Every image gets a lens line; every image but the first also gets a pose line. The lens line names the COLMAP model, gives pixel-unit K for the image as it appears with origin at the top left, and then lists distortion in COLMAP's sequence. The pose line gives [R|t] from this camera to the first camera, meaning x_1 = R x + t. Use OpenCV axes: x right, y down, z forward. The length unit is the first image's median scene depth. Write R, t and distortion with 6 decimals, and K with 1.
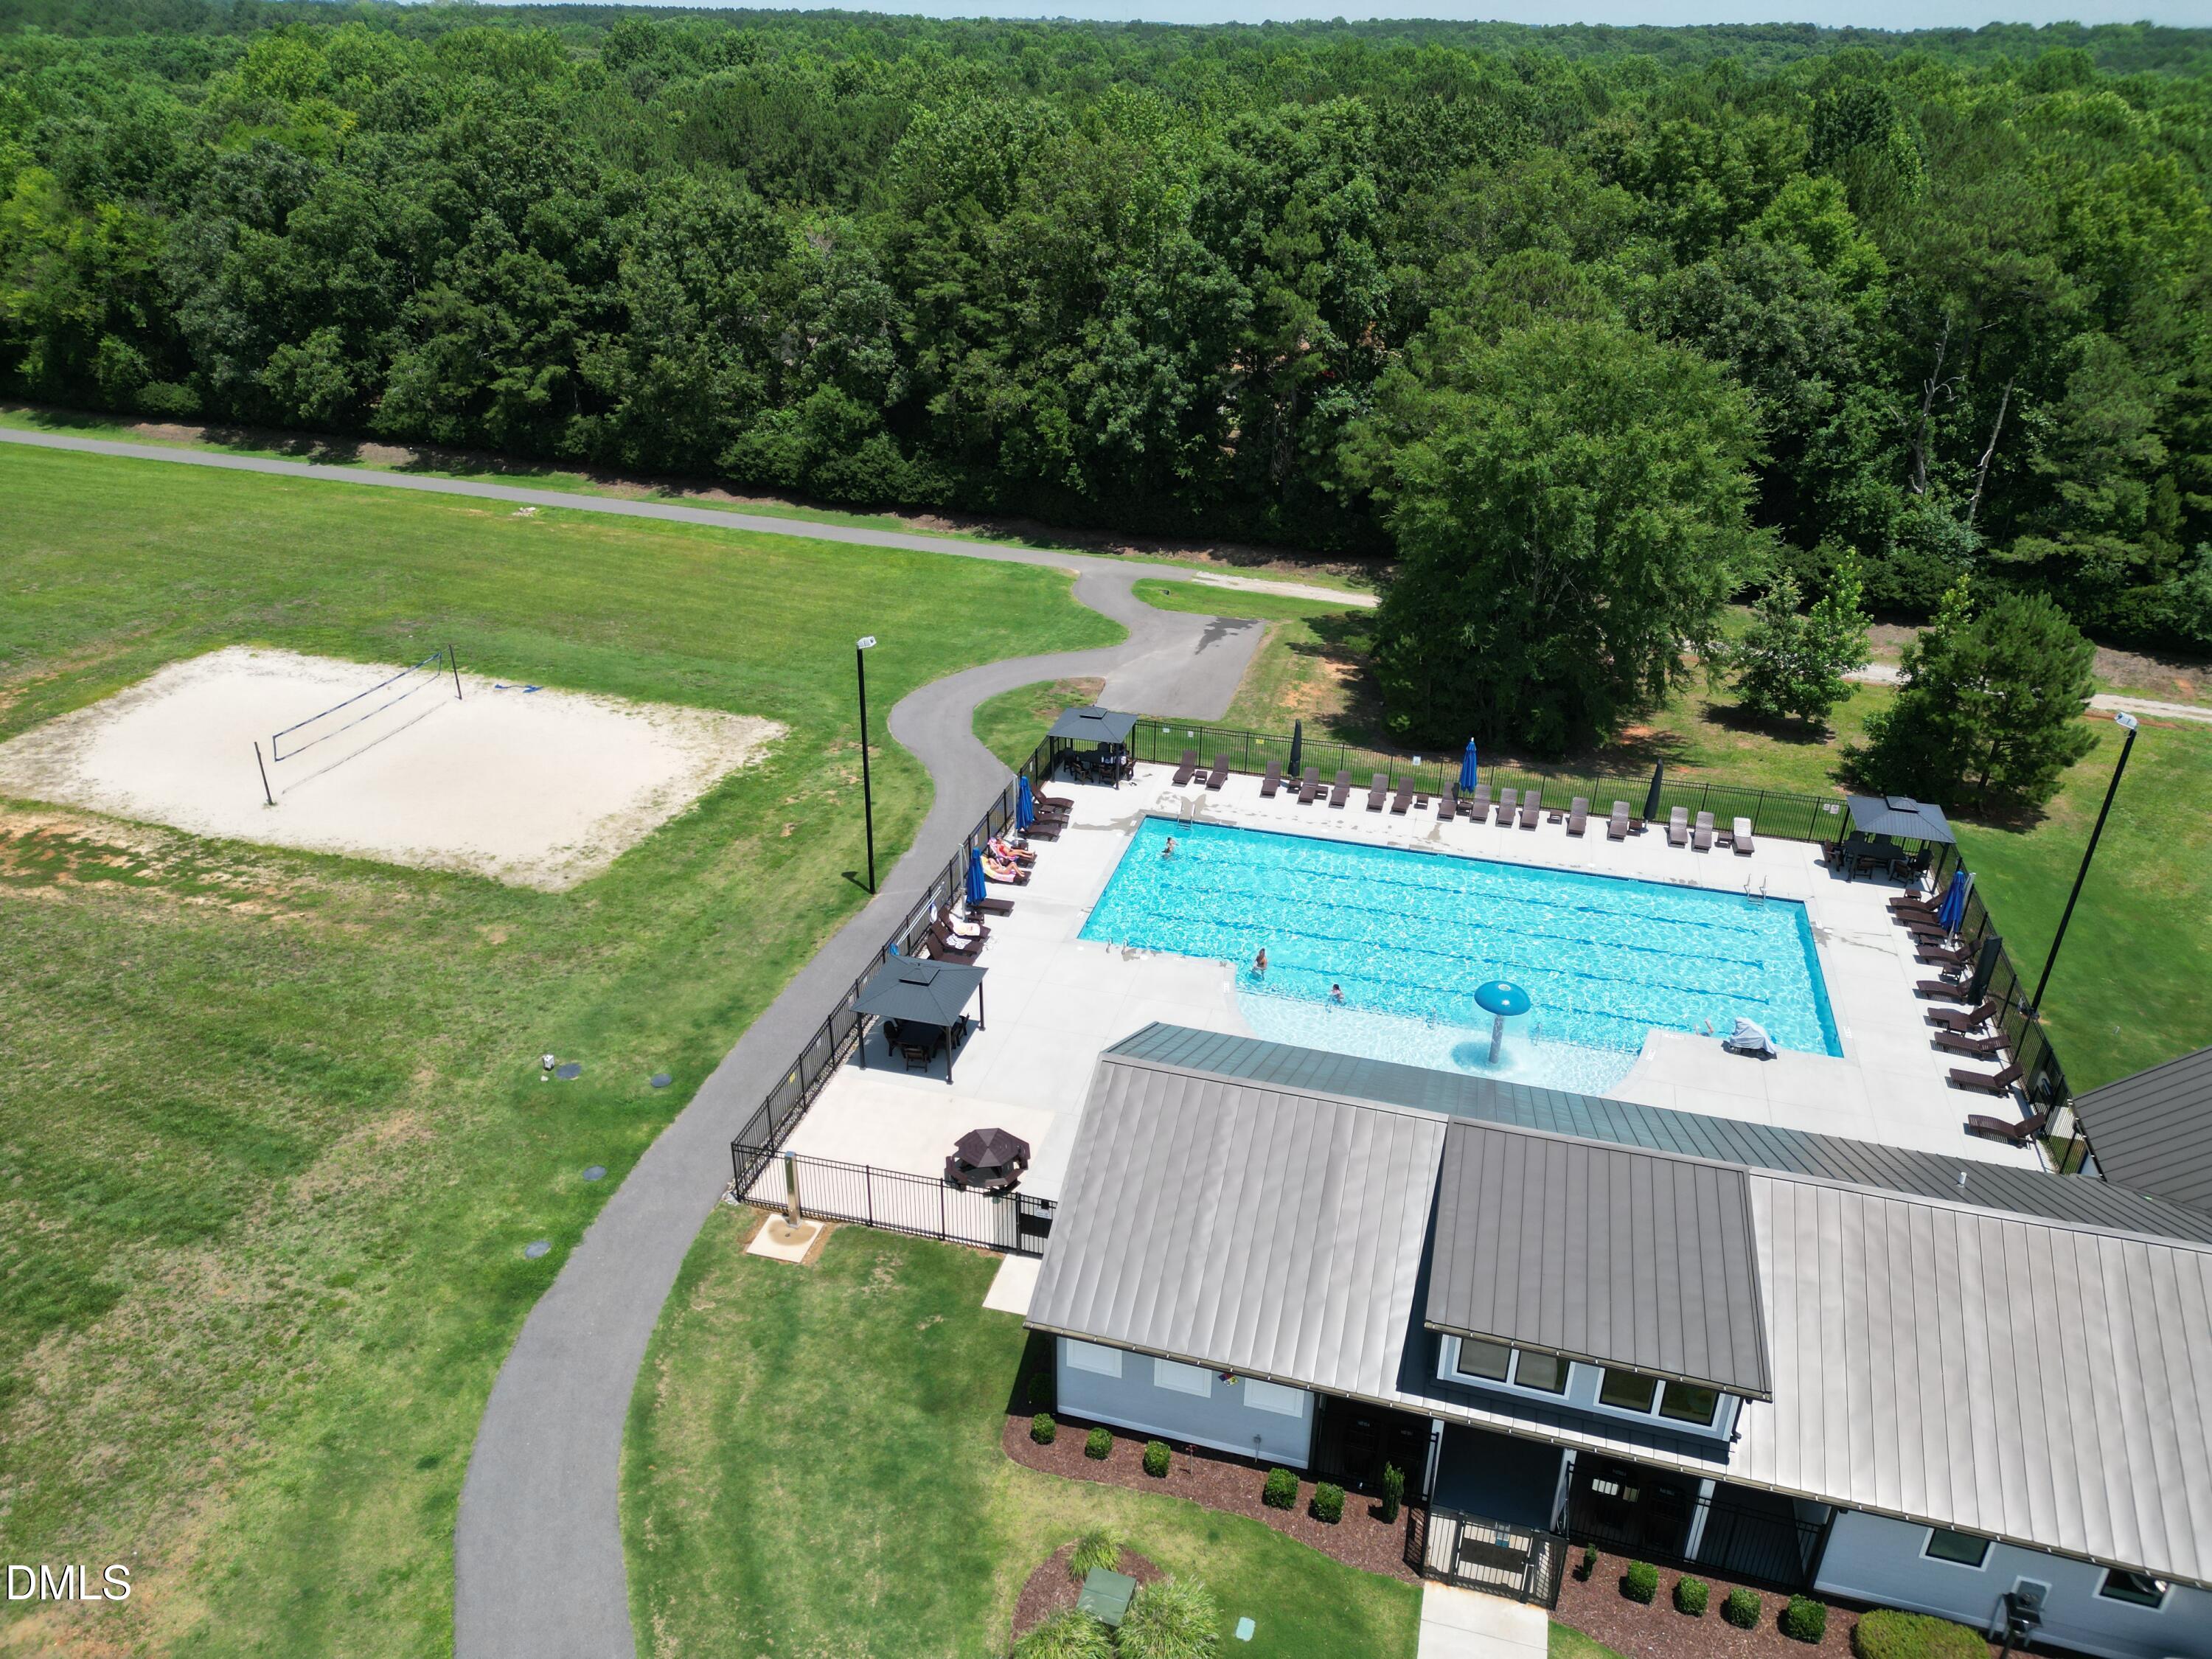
lens RADIAL K [[1547.6, 0, 1106.0], [0, 1547.6, 829.5], [0, 0, 1]] dist [0.009443, 0.003174]
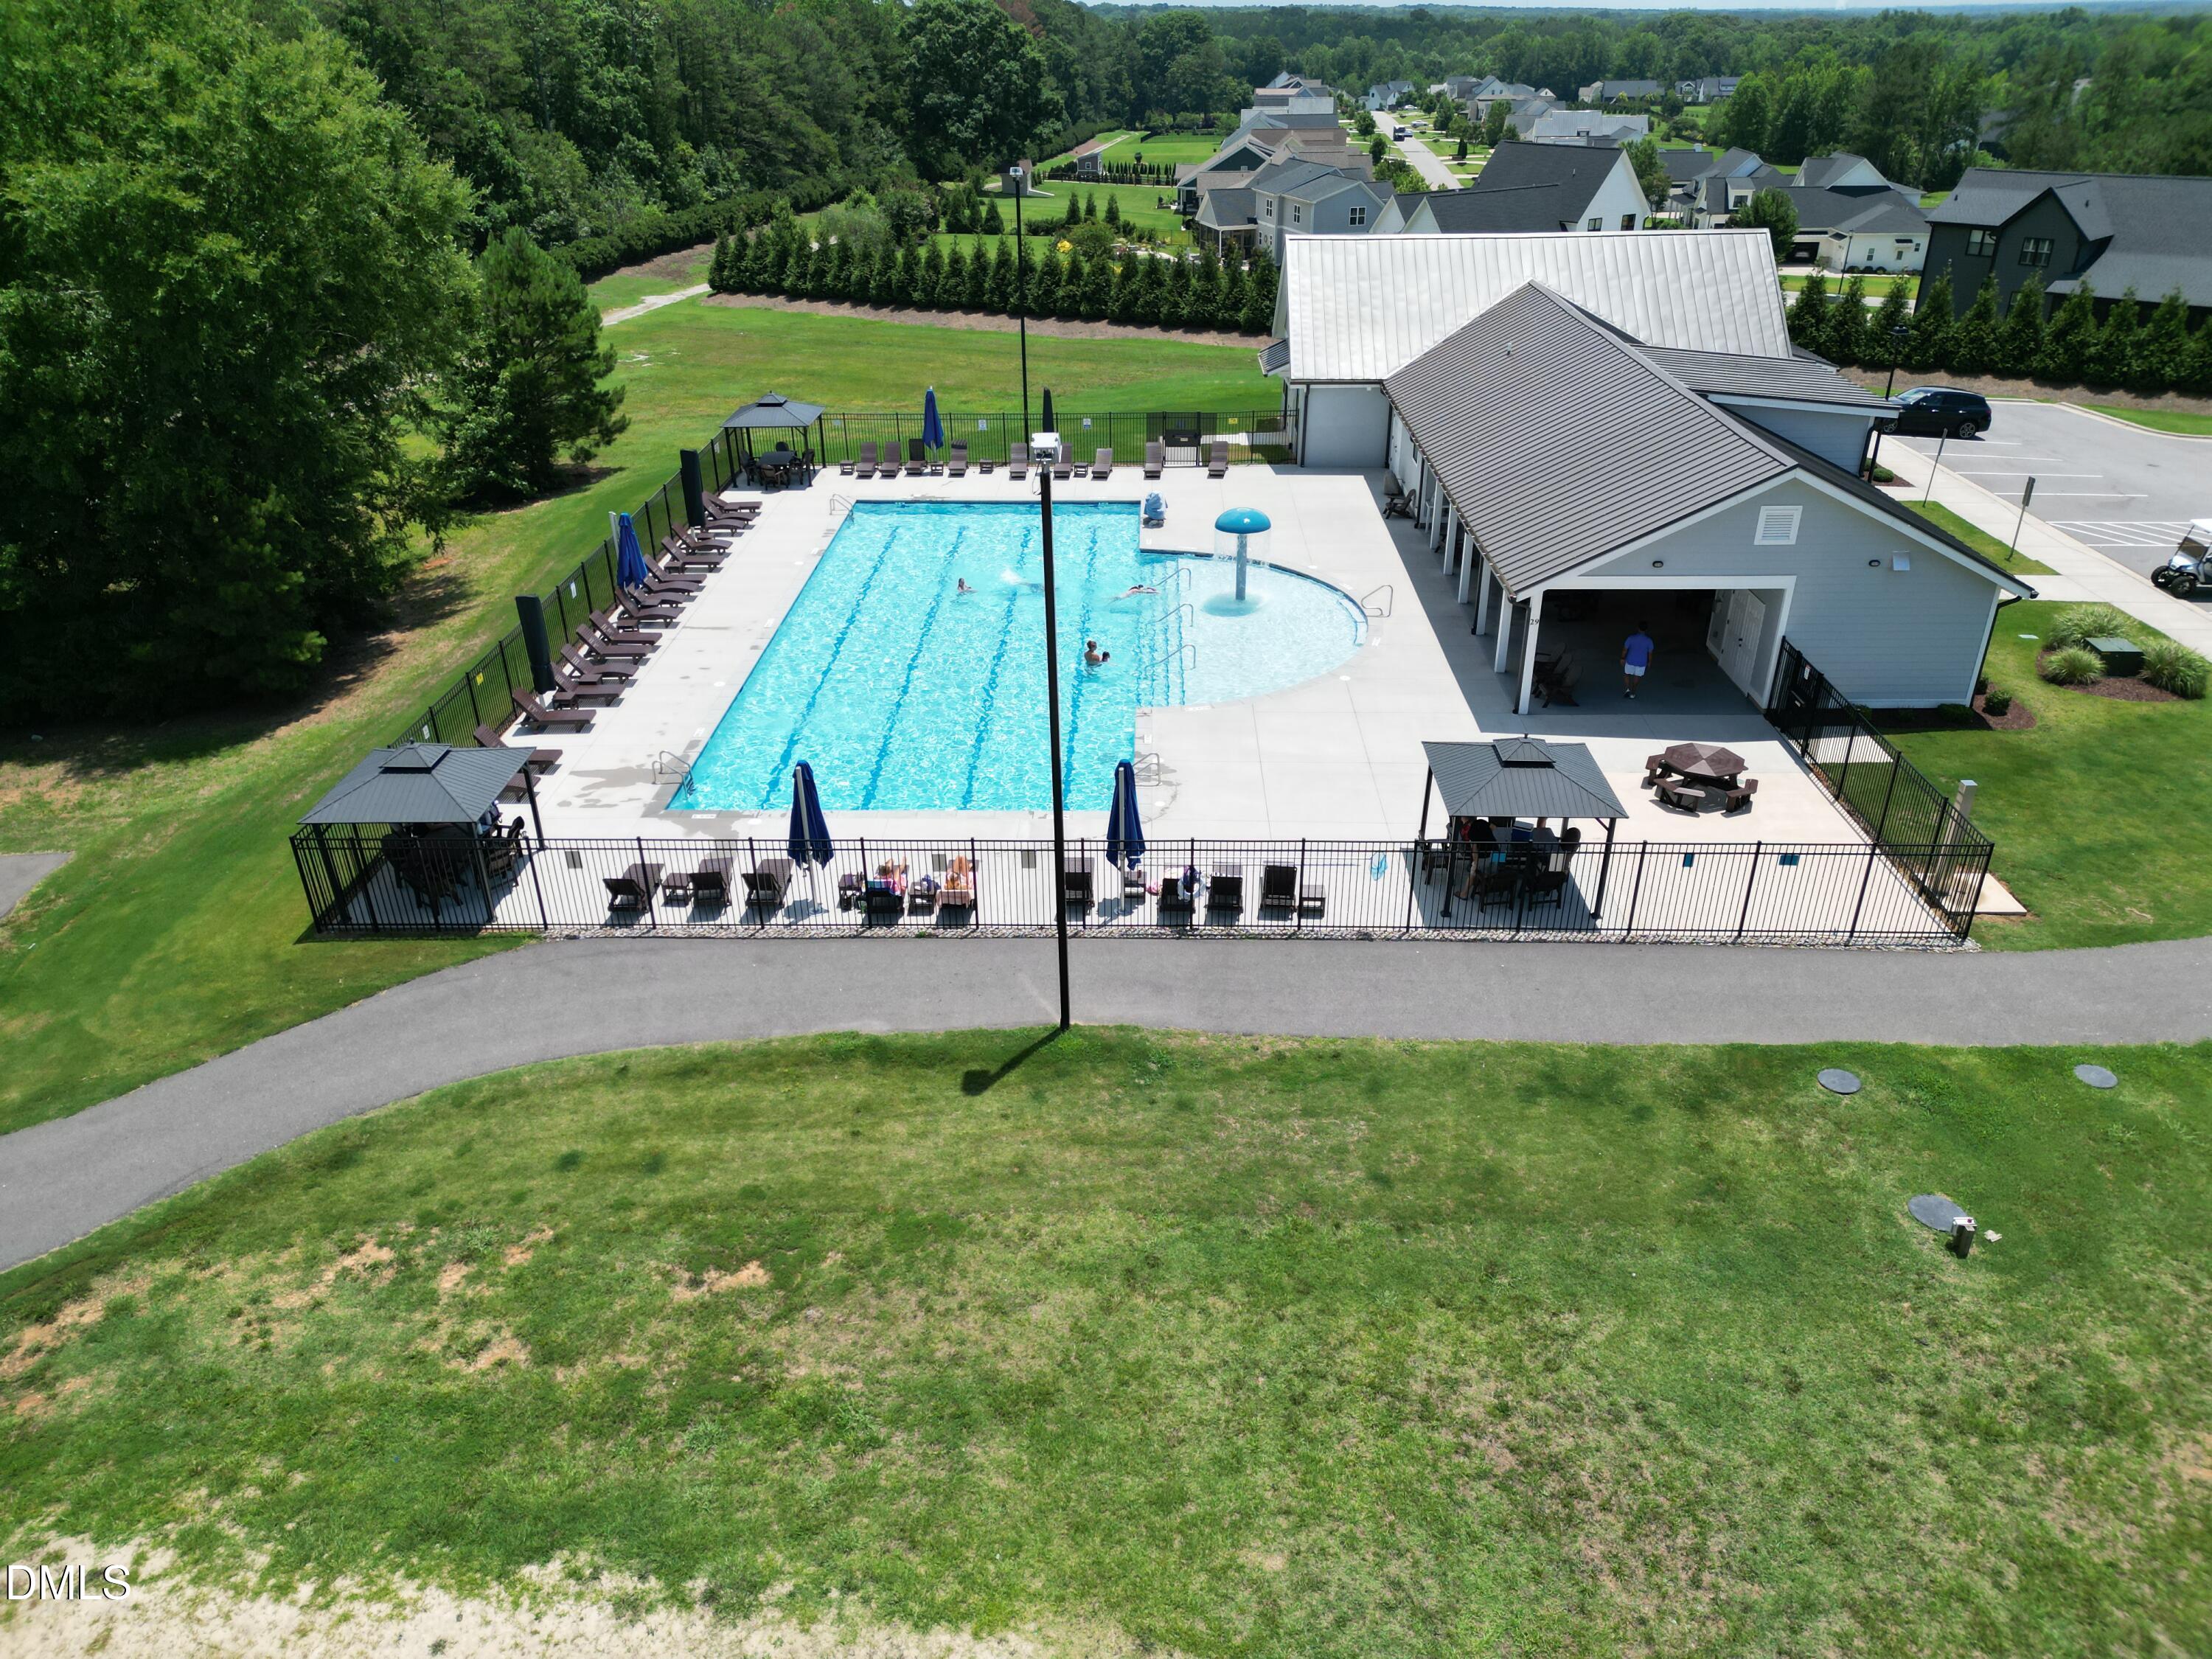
lens RADIAL K [[1547.6, 0, 1106.0], [0, 1547.6, 829.5], [0, 0, 1]] dist [0.009443, 0.003174]
pose [[-0.235489, -0.467598, 0.851996, -0.525517], [0.448429, 0.725477, 0.522105, -0.240691], [-0.862239, 0.505010, 0.038843, 0.941858]]
